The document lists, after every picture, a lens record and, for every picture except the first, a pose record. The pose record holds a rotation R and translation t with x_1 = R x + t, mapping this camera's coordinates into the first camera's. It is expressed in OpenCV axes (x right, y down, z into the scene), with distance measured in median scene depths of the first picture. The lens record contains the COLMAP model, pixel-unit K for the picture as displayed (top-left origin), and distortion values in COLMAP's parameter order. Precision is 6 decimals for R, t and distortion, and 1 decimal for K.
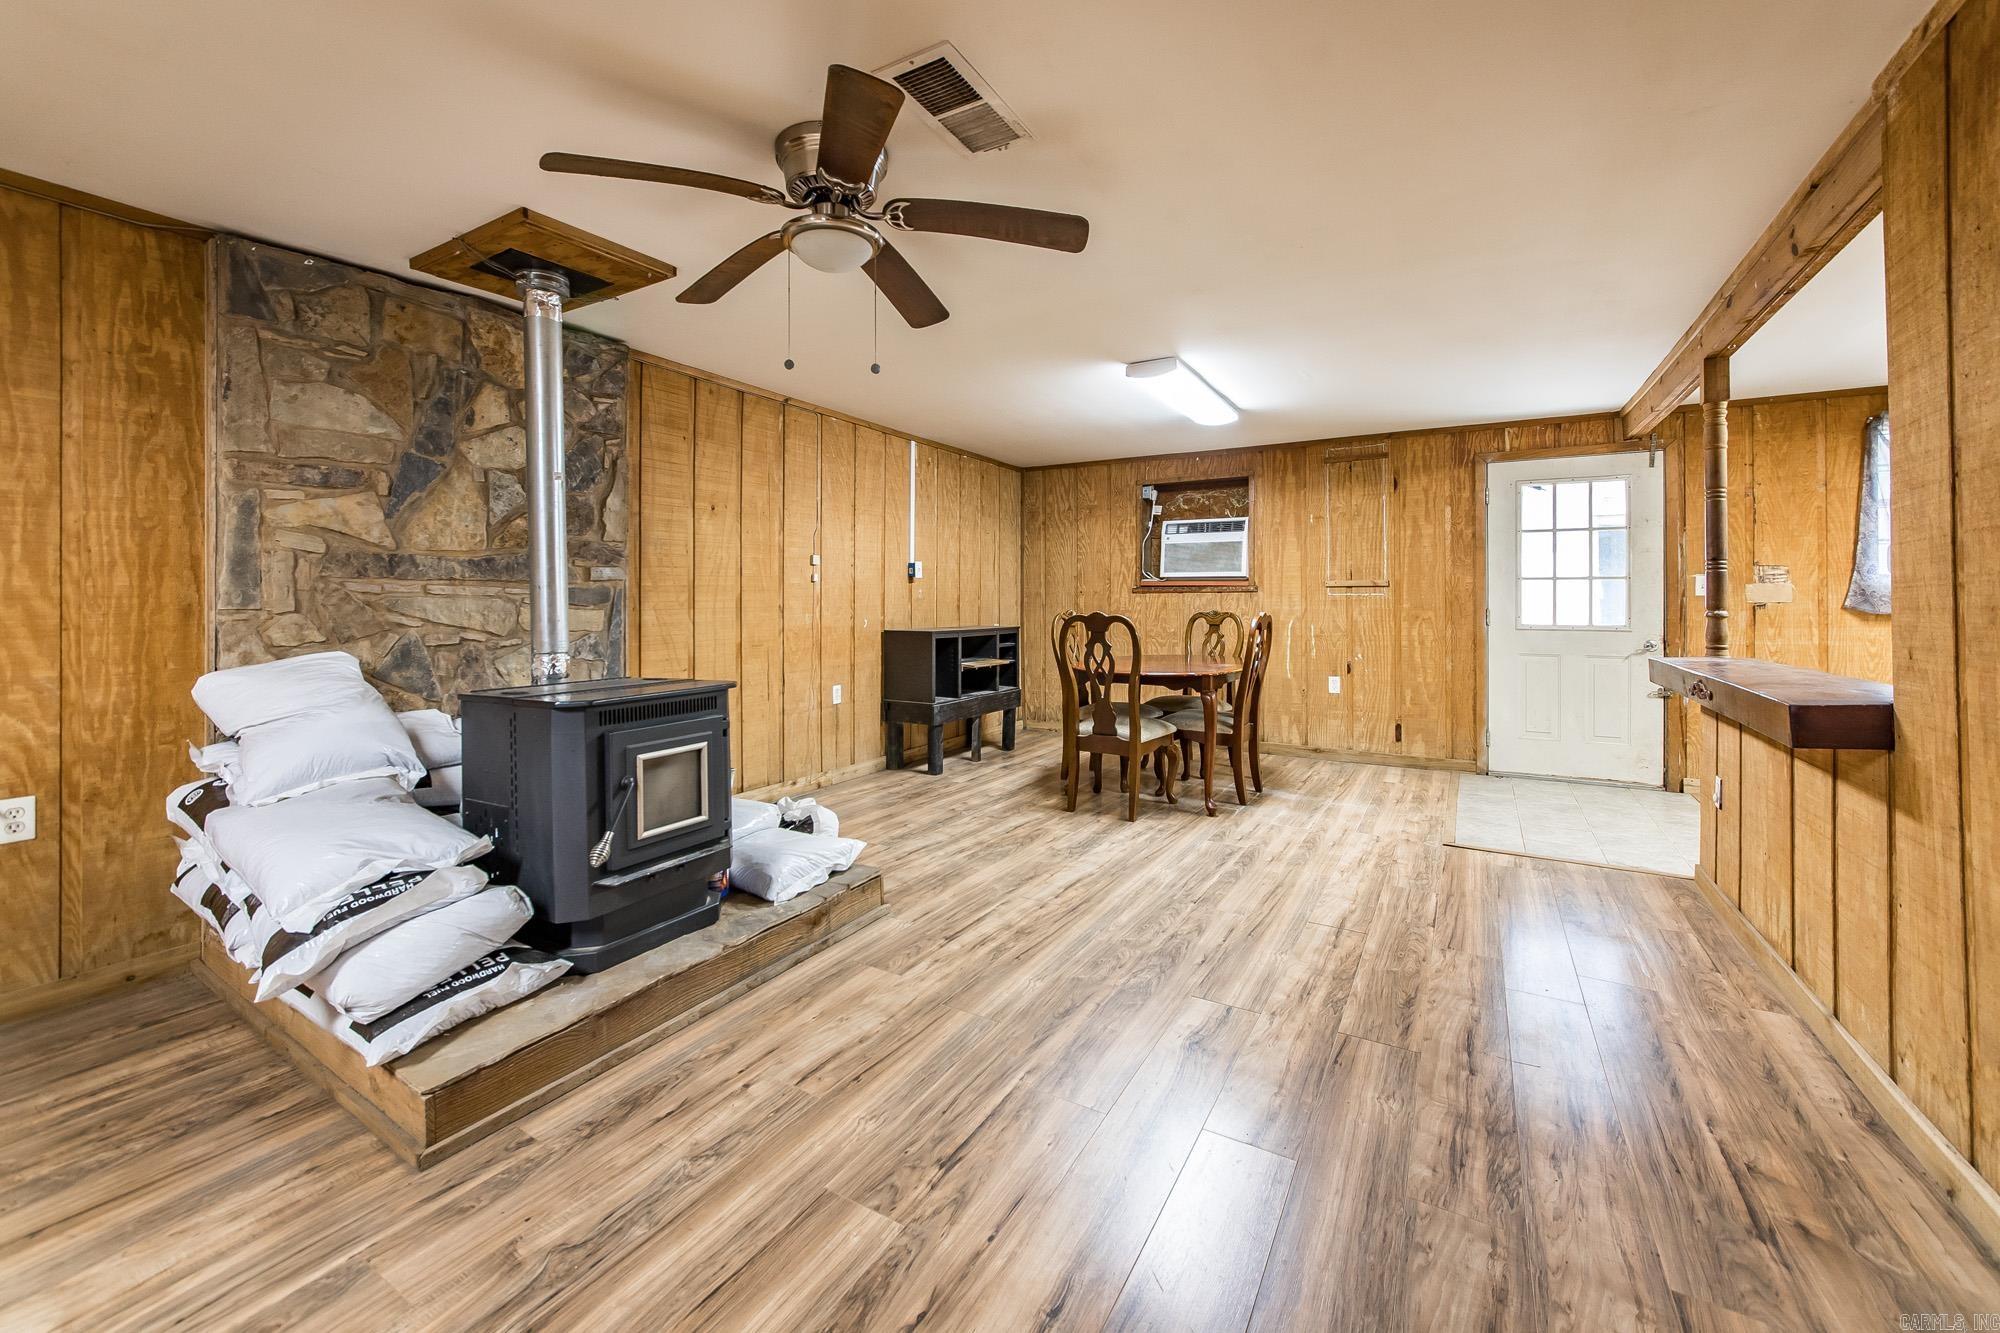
lens RADIAL K [[801.7, 0, 978.5], [0, 801.7, 600.3], [0, 0, 1]] dist [-0.001307, -0.000123]
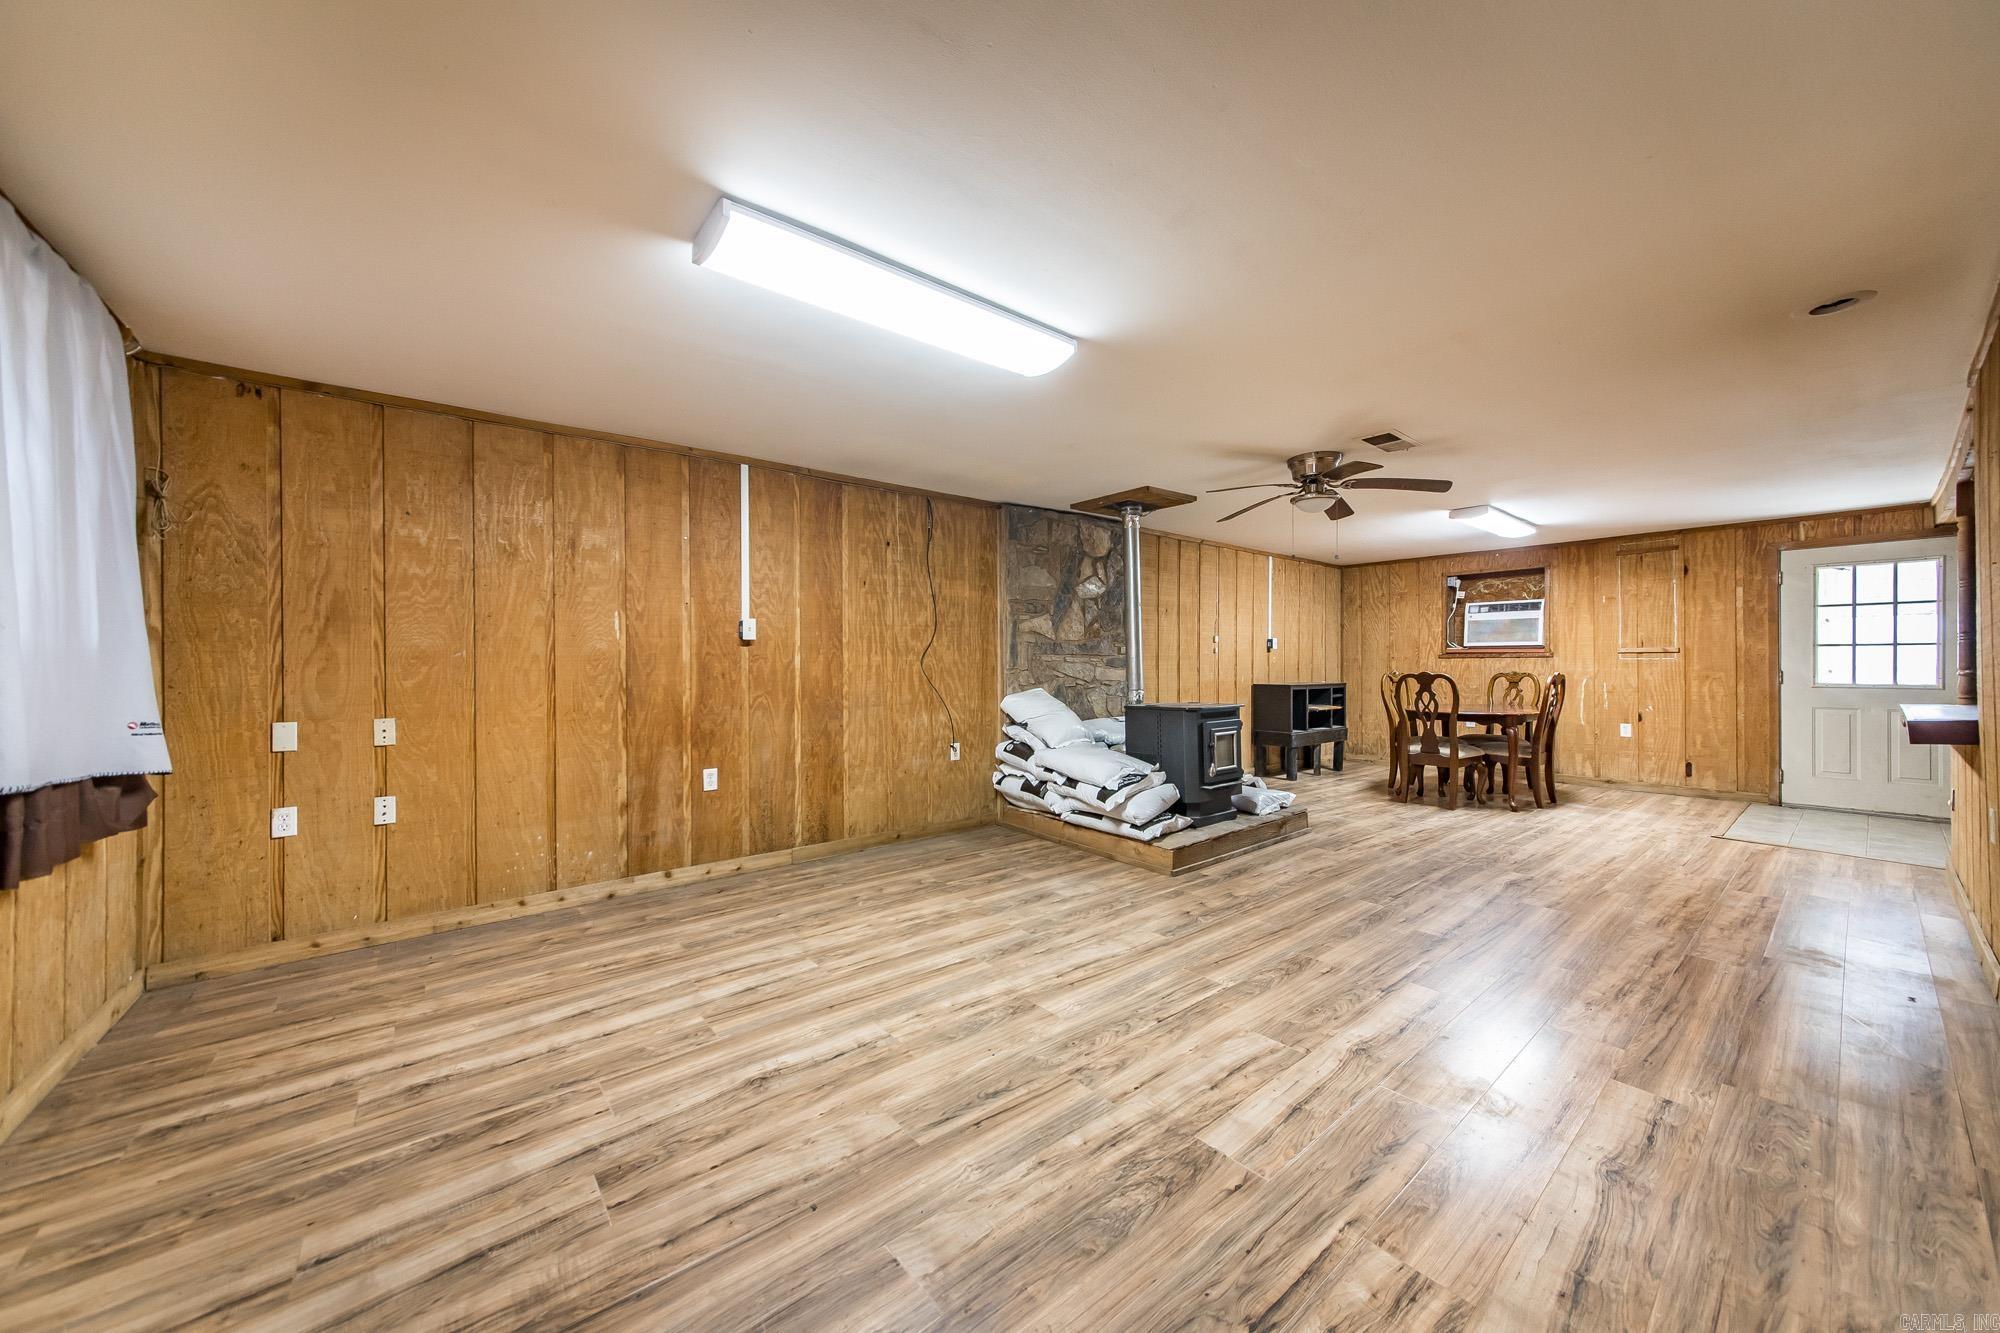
lens RADIAL K [[719.8, 0, 974.9], [0, 719.8, 667.3], [0, 0, 1]] dist [-0.003668, 0.000790]
pose [[0.941190, -0.000961, -0.337877, -0.188960], [0.001857, 0.999996, 0.002329, 0.001693], [0.337873, -0.002819, 0.941188, -0.555408]]
